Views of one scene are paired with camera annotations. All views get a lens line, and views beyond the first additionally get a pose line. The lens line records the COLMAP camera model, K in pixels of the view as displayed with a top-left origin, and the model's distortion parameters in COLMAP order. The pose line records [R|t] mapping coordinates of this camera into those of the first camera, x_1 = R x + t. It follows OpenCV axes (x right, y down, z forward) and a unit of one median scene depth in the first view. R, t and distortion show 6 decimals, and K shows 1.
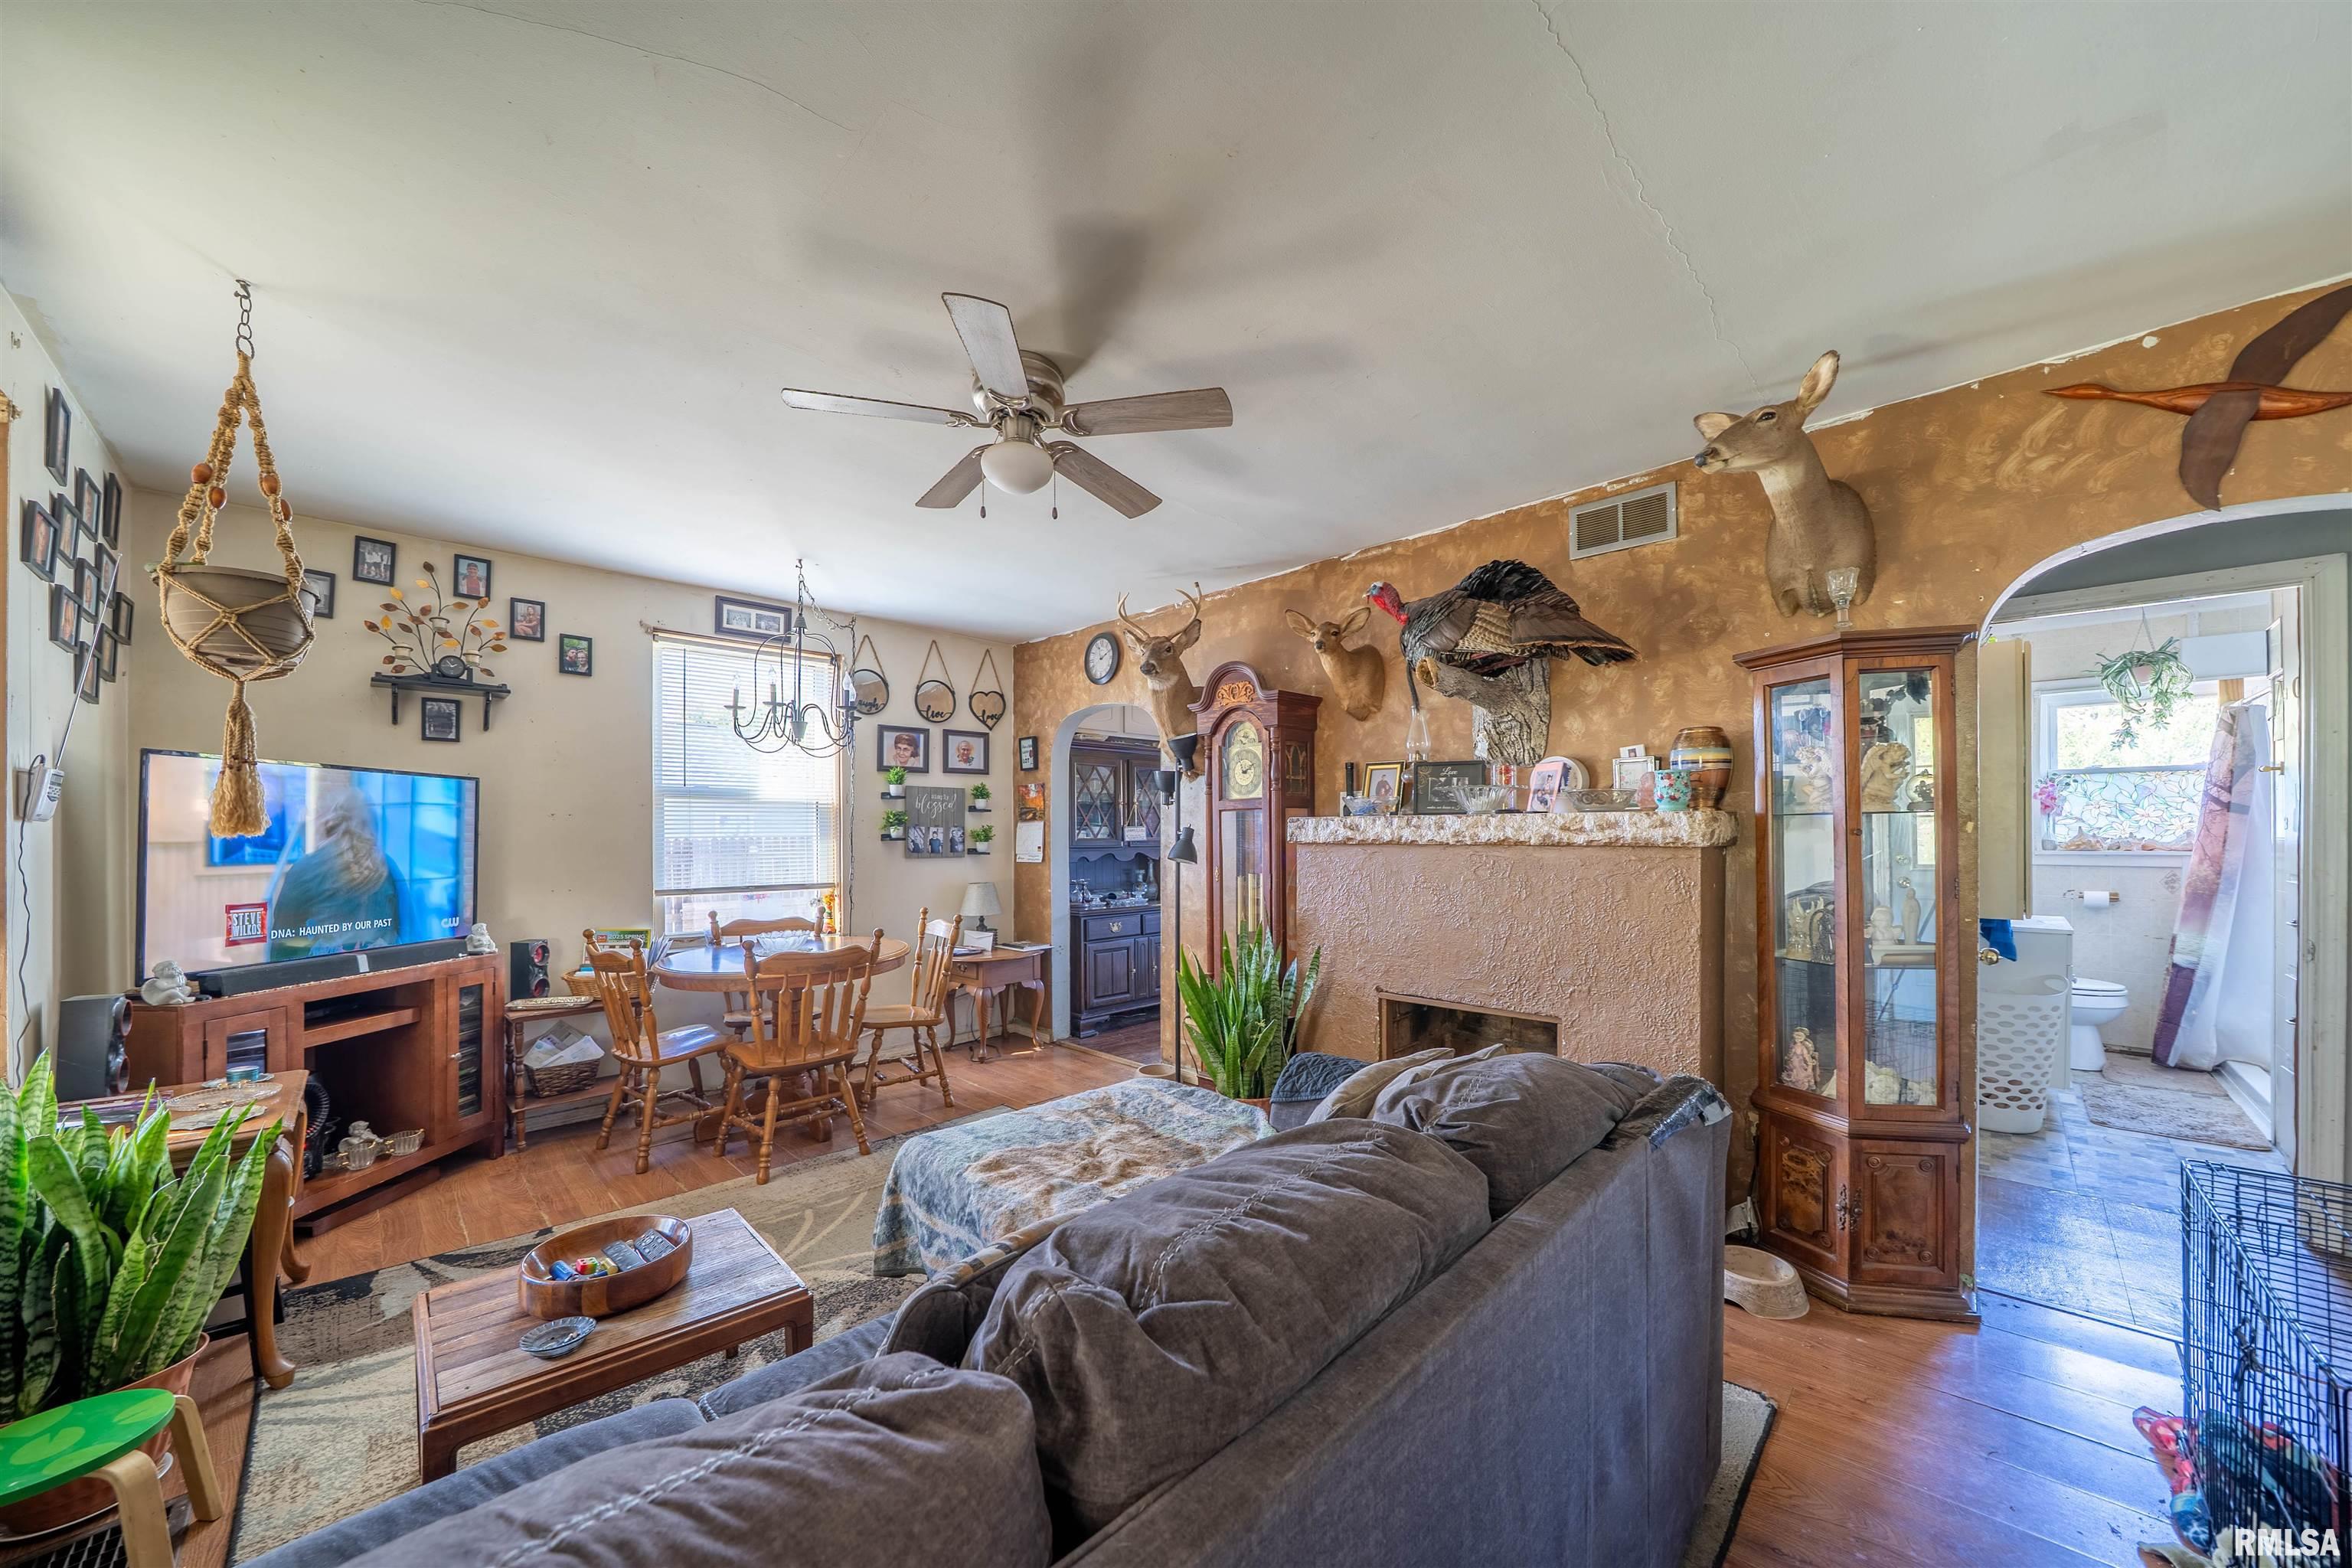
lens RADIAL K [[835.5, 0, 1162.5], [0, 835.5, 825.4], [0, 0, 1]] dist [-0.021747, 0.000161]
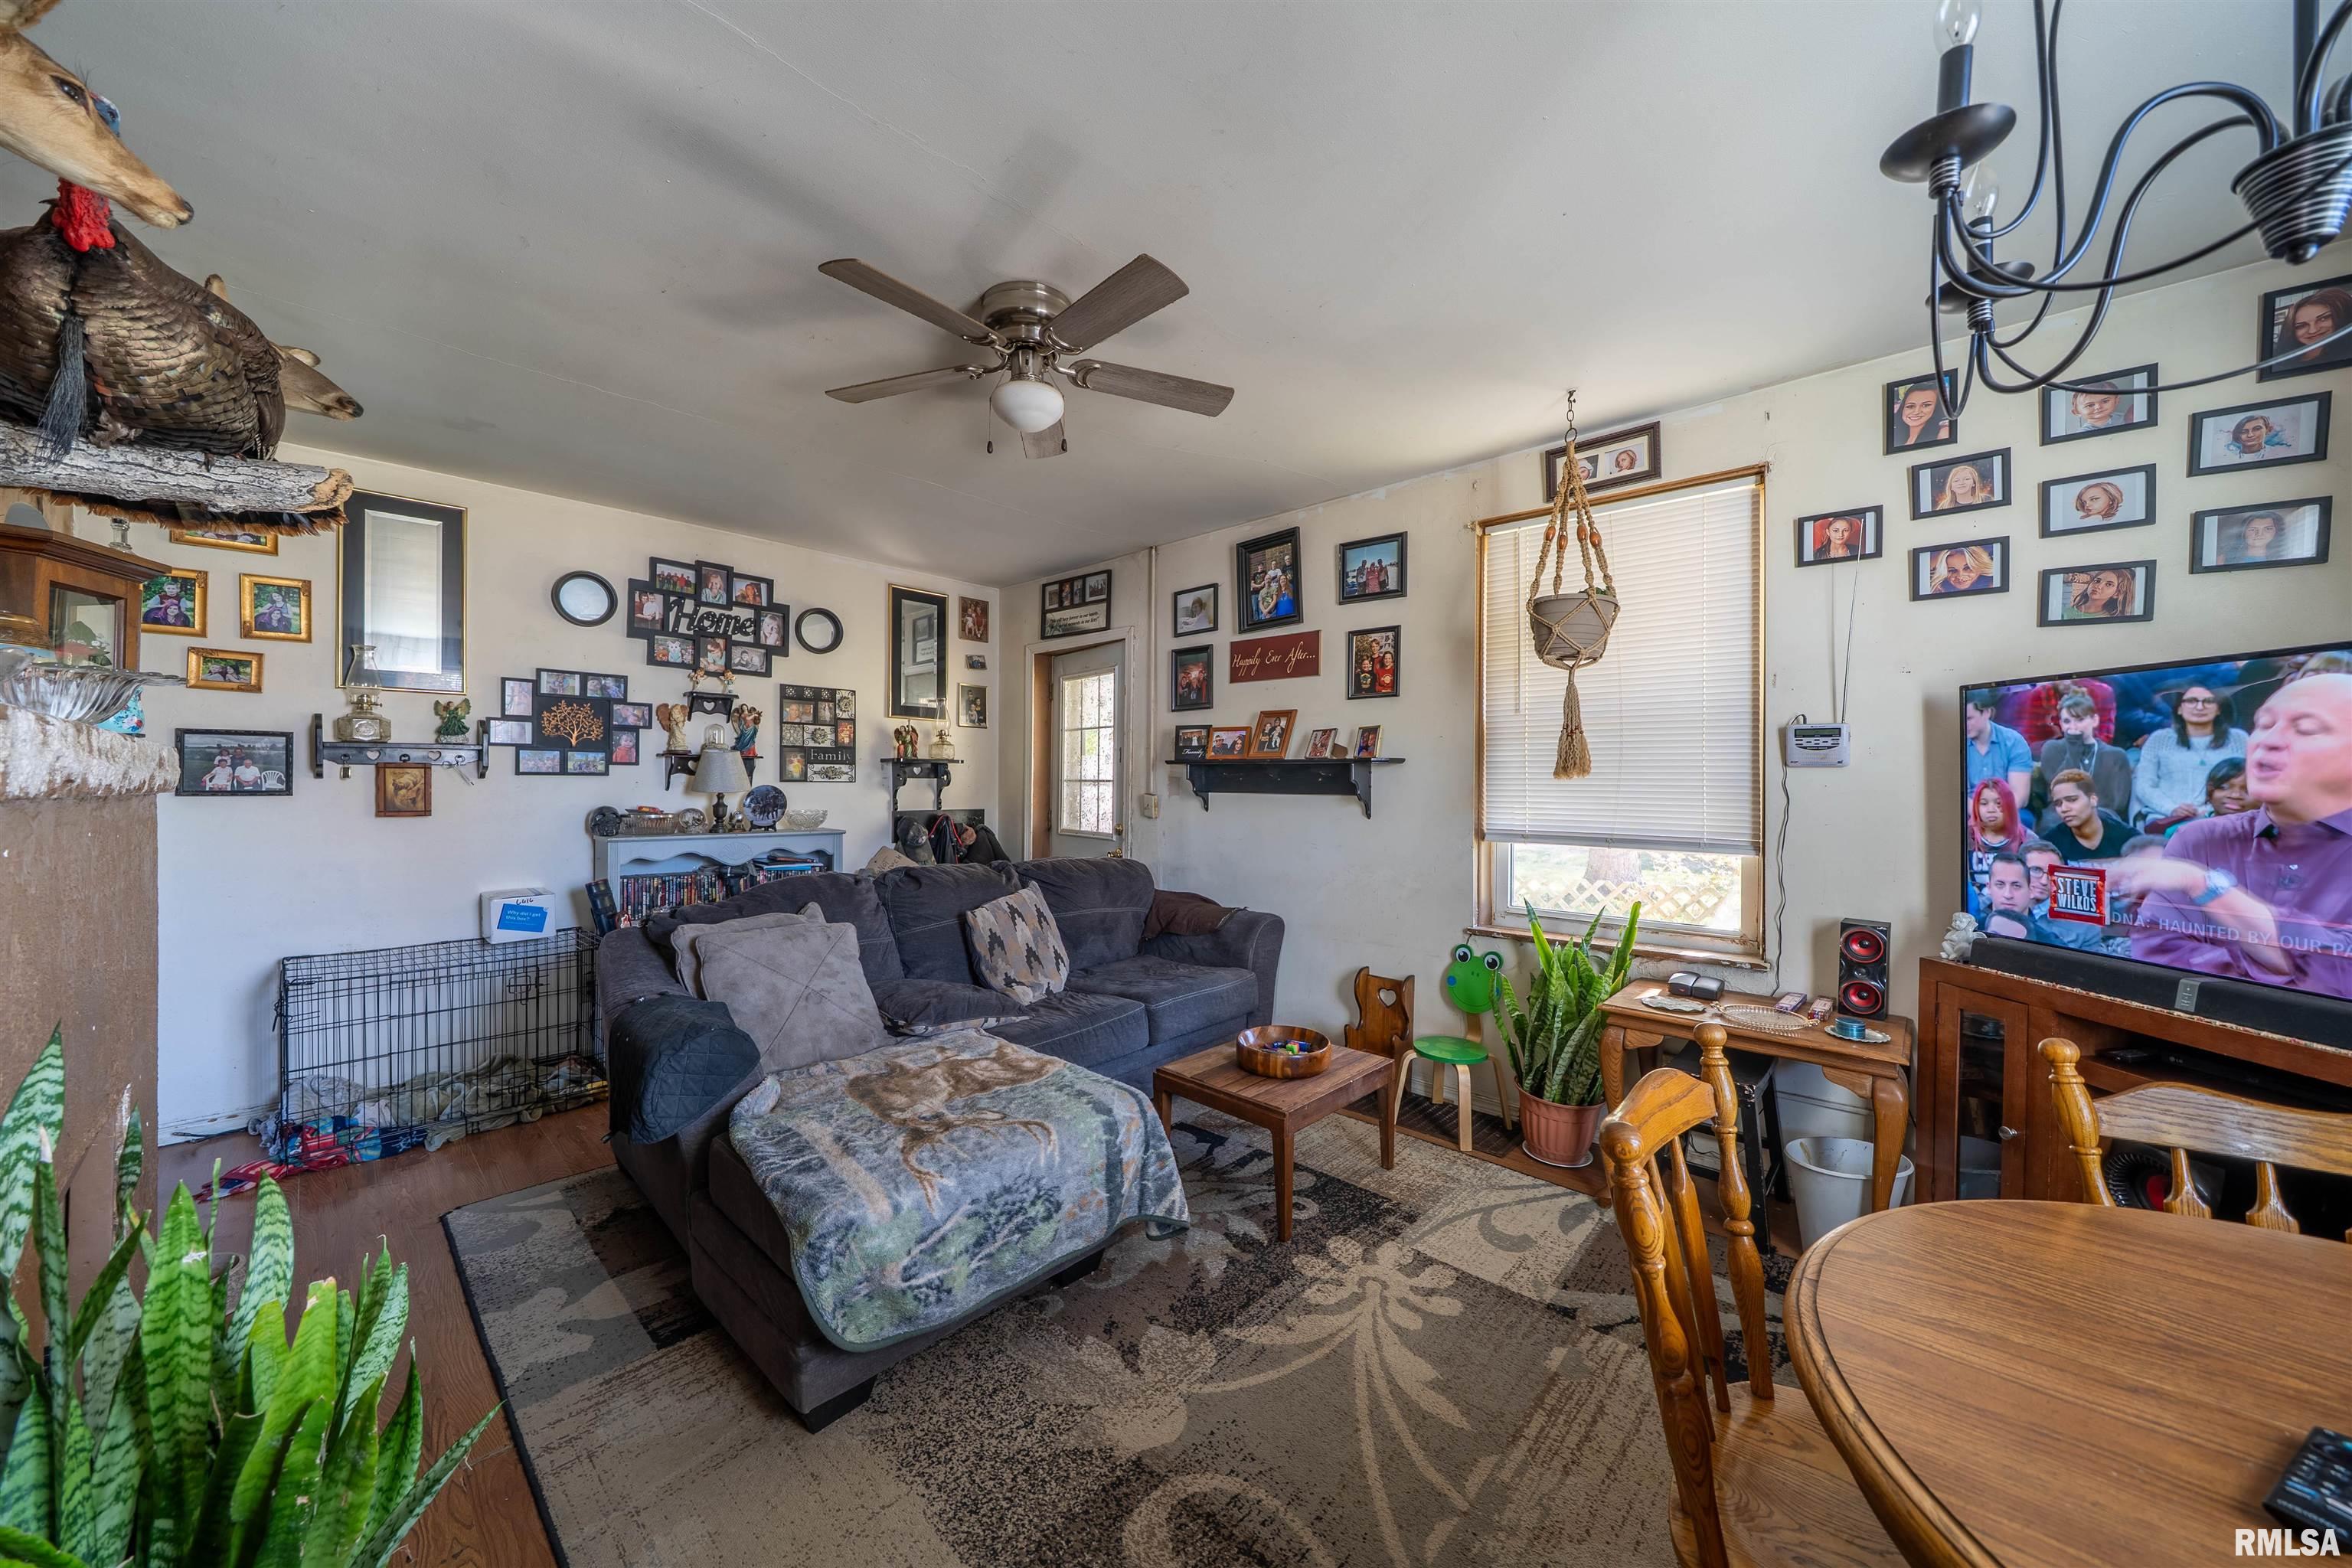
lens RADIAL K [[825.6, 0, 1176.0], [0, 825.6, 784.0], [0, 0, 1]] dist [-0.024187, -0.000042]
pose [[-0.998891, 0.000690, -0.047082, -0.215013], [0.001177, 0.999946, -0.010310, 0.021102], [0.047072, -0.010354, -0.998838, 1.407461]]
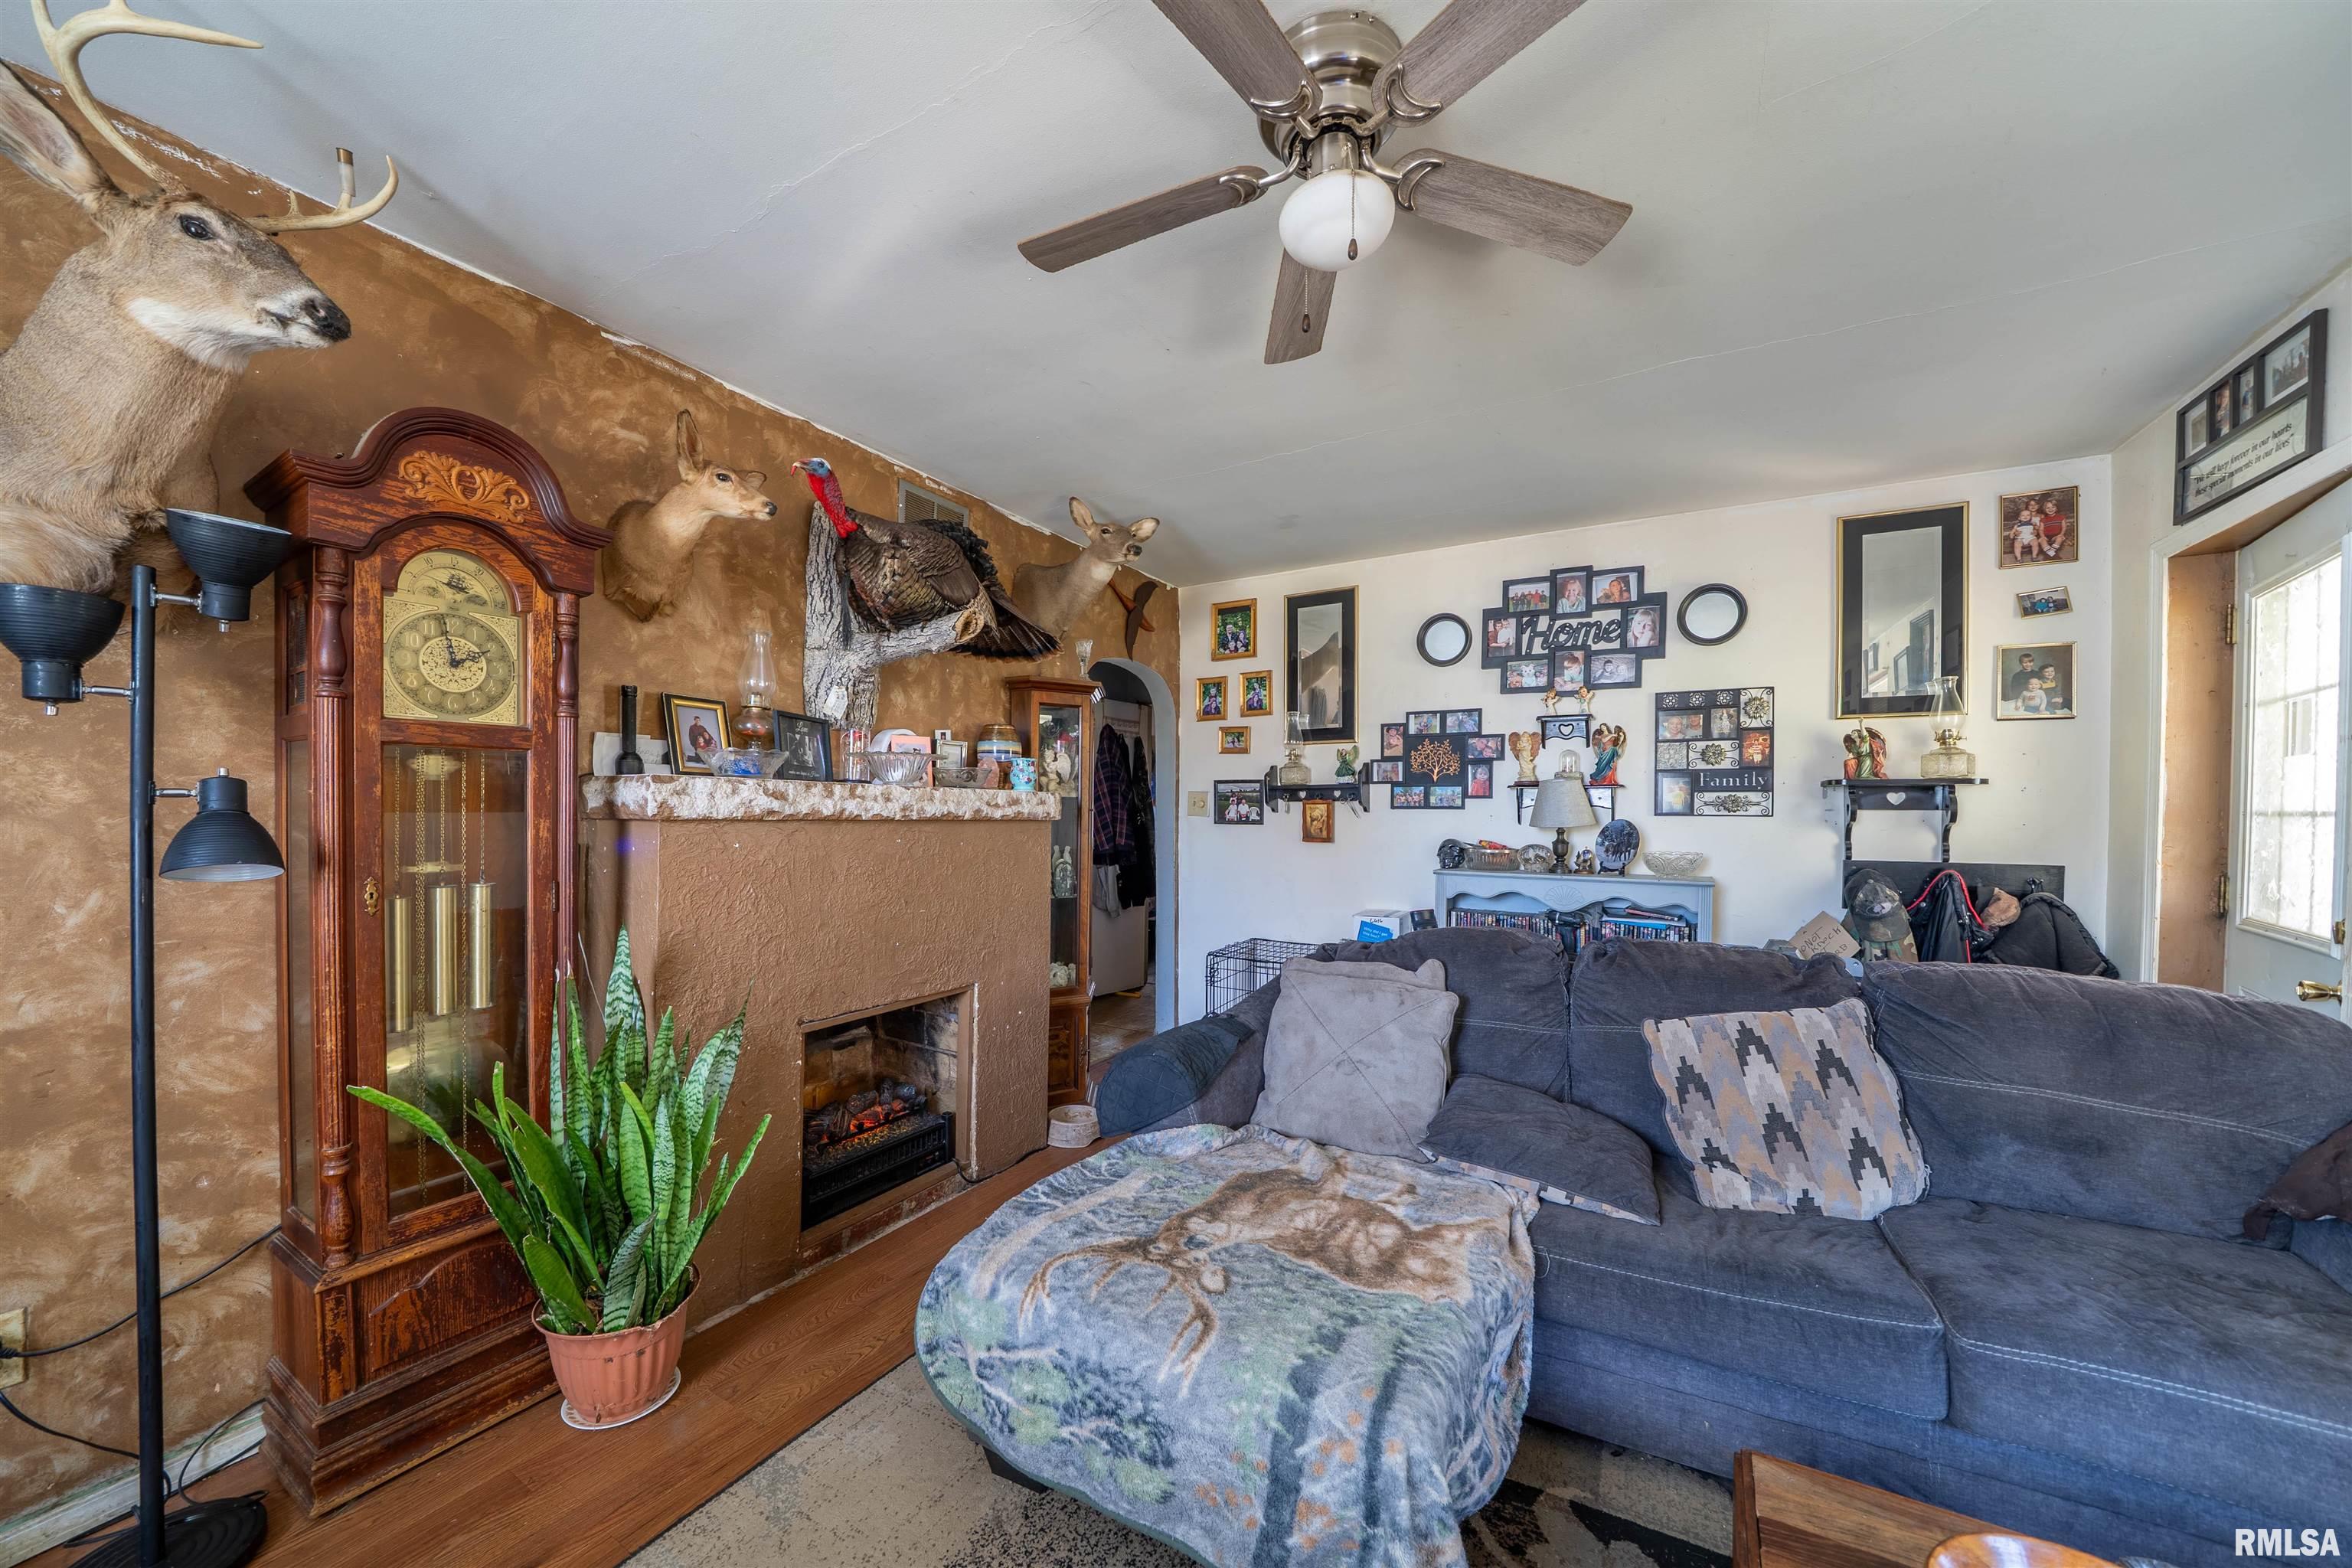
lens RADIAL K [[835.5, 0, 1162.5], [0, 835.5, 825.4], [0, 0, 1]] dist [-0.021747, 0.000161]
pose [[-0.255864, -0.010629, 0.966654, -0.531118], [-0.014963, 0.999863, 0.007033, 0.017623], [-0.966597, -0.012664, -0.255988, 0.913936]]
